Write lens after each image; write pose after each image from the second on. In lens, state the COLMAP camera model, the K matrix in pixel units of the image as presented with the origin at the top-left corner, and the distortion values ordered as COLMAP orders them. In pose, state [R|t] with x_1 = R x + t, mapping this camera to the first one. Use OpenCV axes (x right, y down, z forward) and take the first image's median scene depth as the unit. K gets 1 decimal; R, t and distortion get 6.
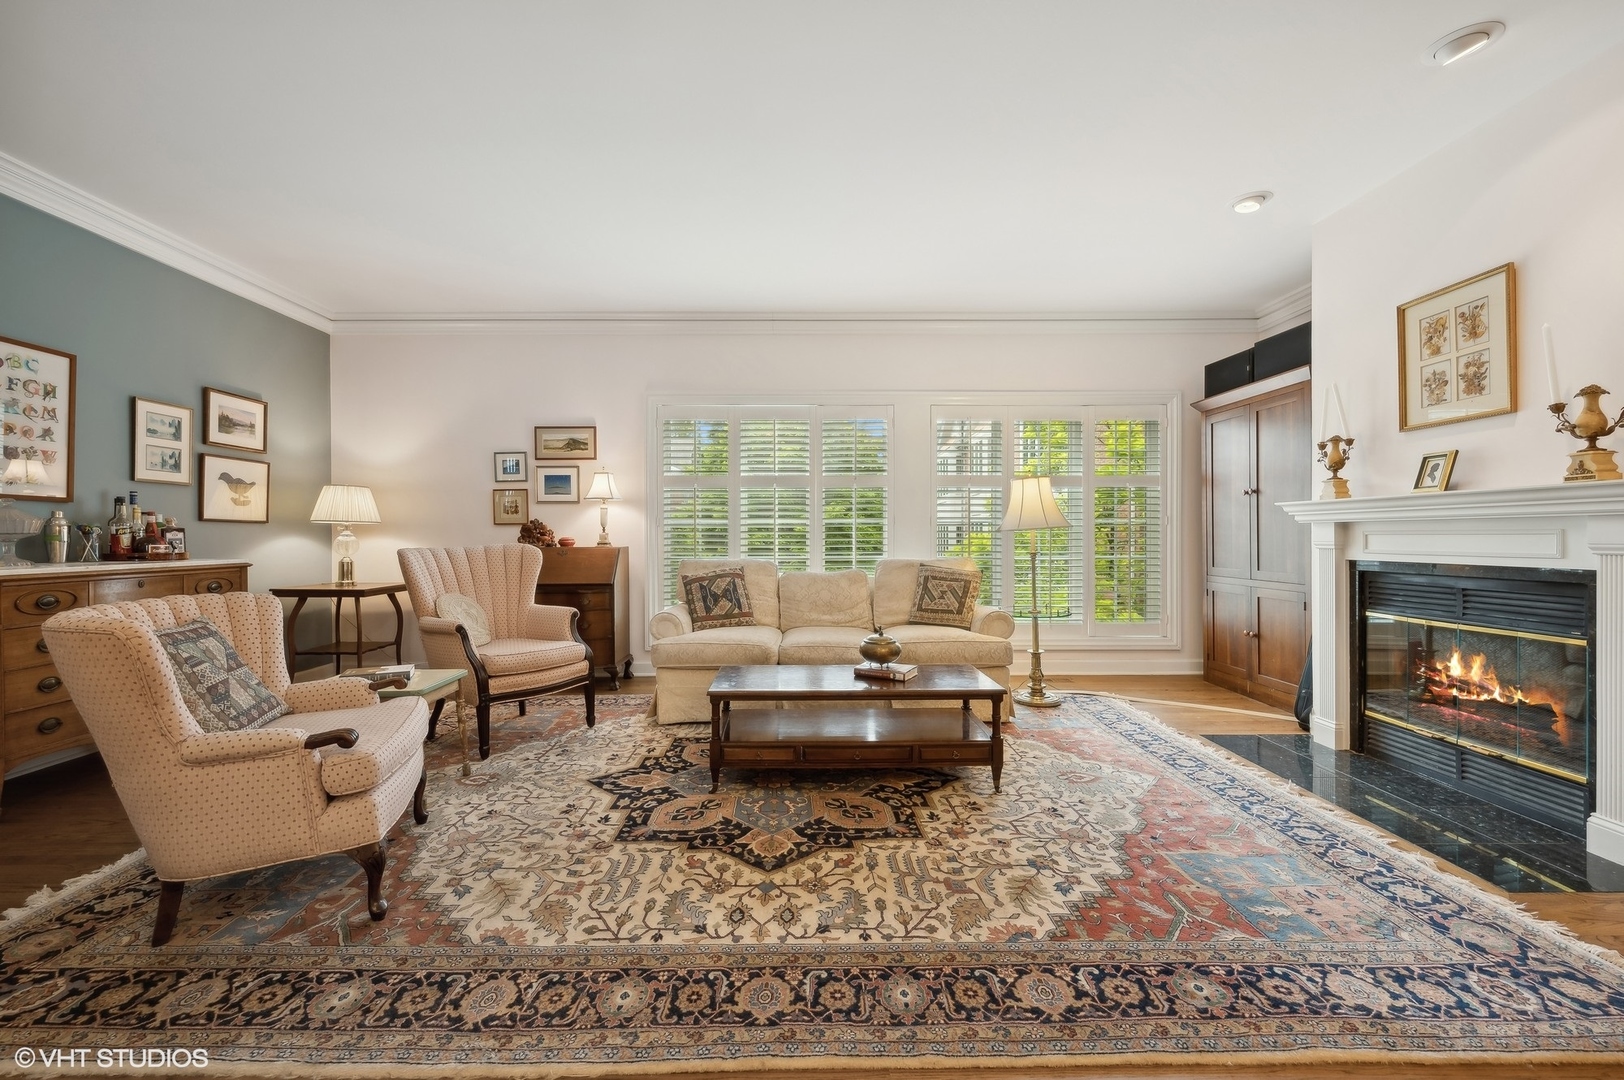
lens RADIAL K [[656.3, 0, 810.4], [0, 656.3, 538.8], [0, 0, 1]] dist [-0.000692, 0.000749]
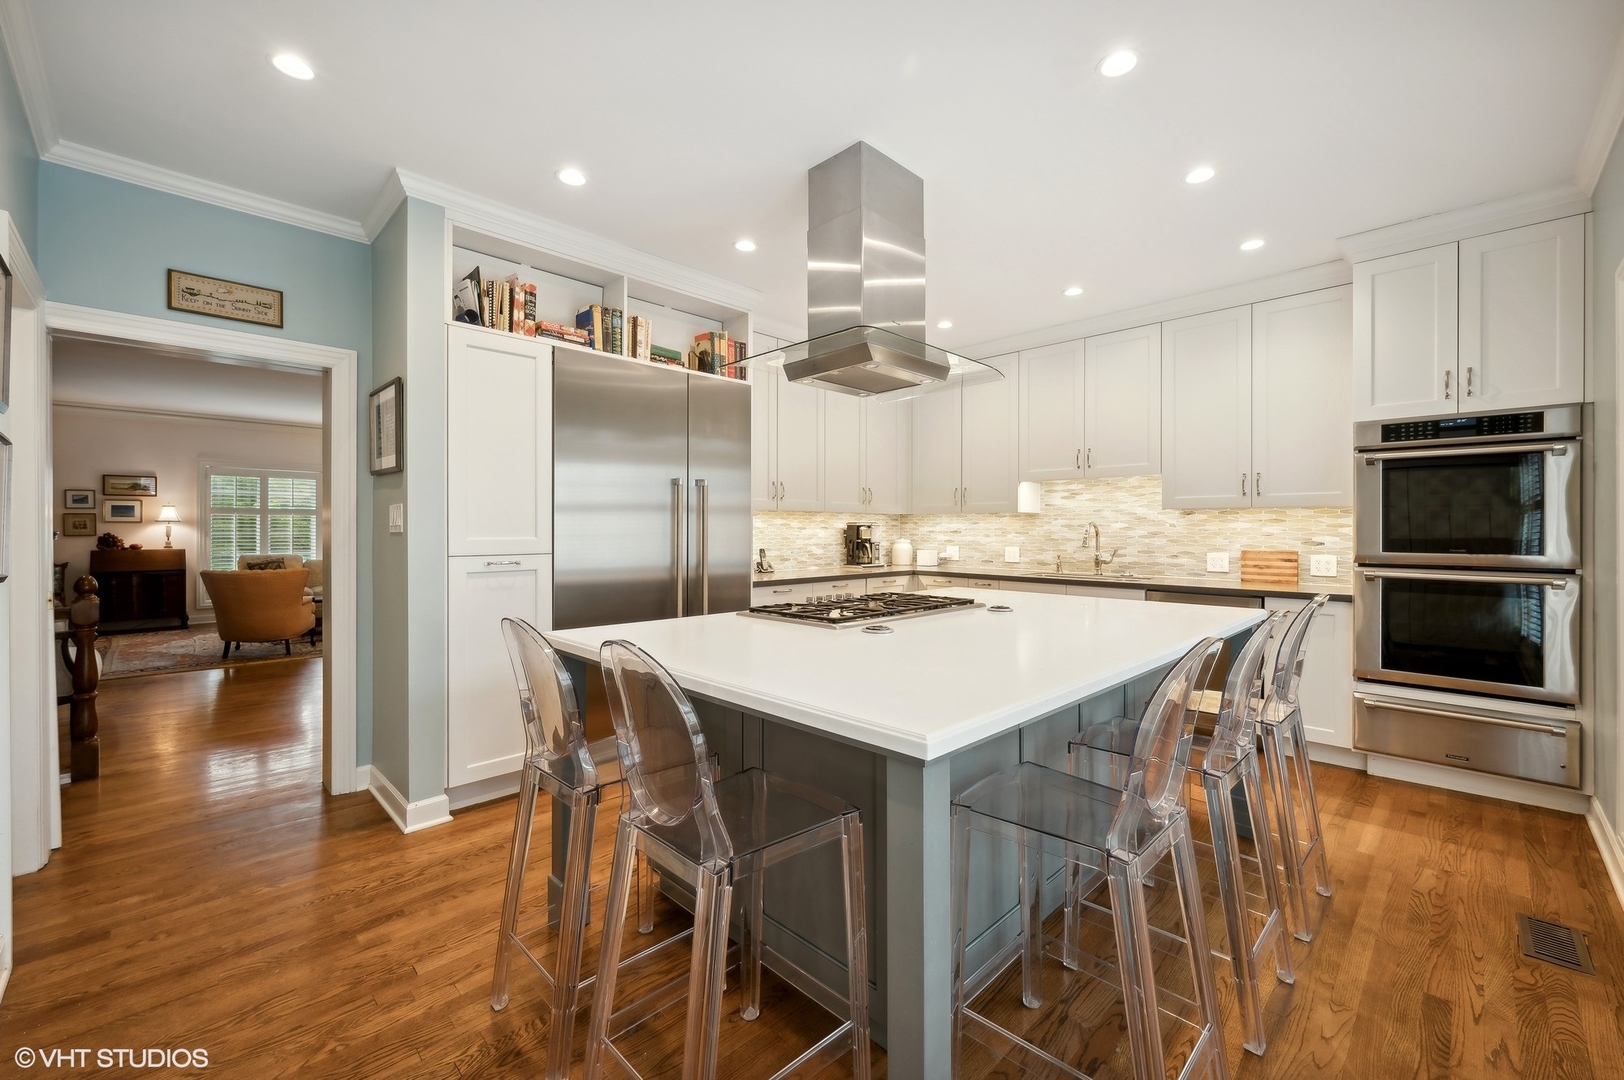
lens RADIAL K [[656.3, 0, 811.2], [0, 656.3, 531.6], [0, 0, 1]] dist [-0.000692, 0.000749]
pose [[0.713549, -0.001496, 0.700604, -0.702141], [0.003177, 0.999994, -0.001101, -0.056726], [-0.700599, 0.003012, 0.713549, -3.063765]]
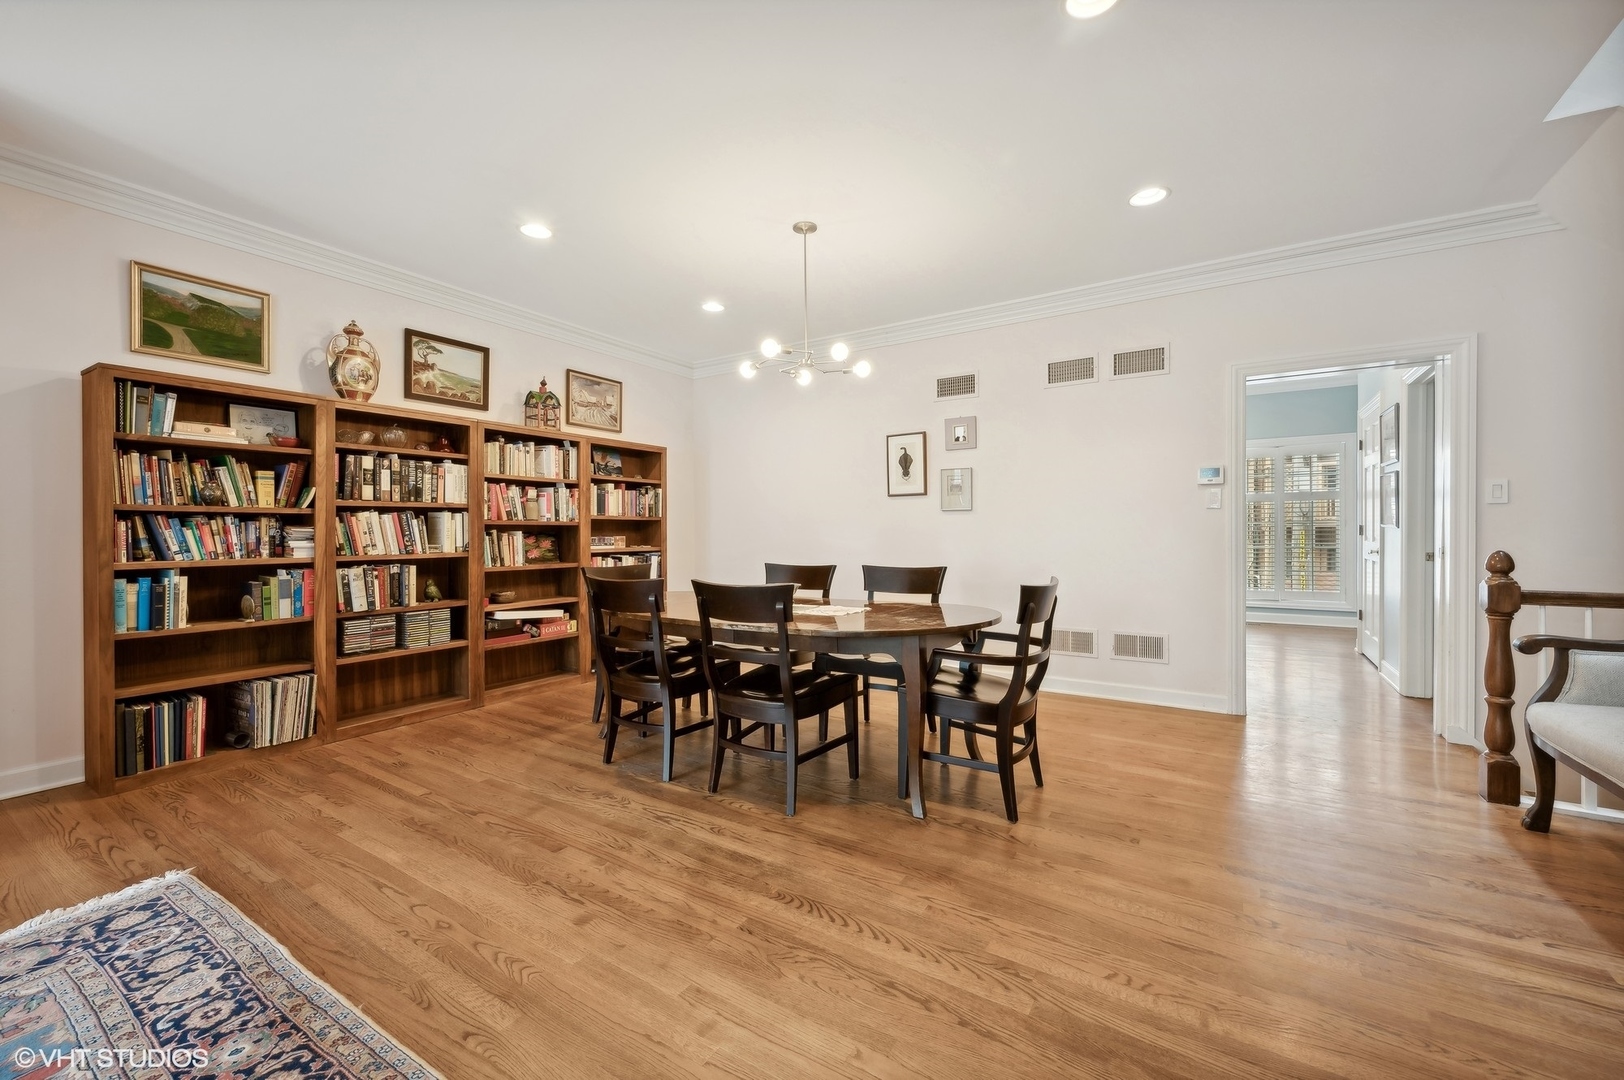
lens RADIAL K [[656.3, 0, 810.0], [0, 656.3, 536.5], [0, 0, 1]] dist [-0.000692, 0.000749]
pose [[-0.838384, 0.005534, 0.545051, -0.391484], [0.010233, 0.999932, 0.005588, -0.018713], [-0.544983, 0.010263, -0.838384, 0.896724]]
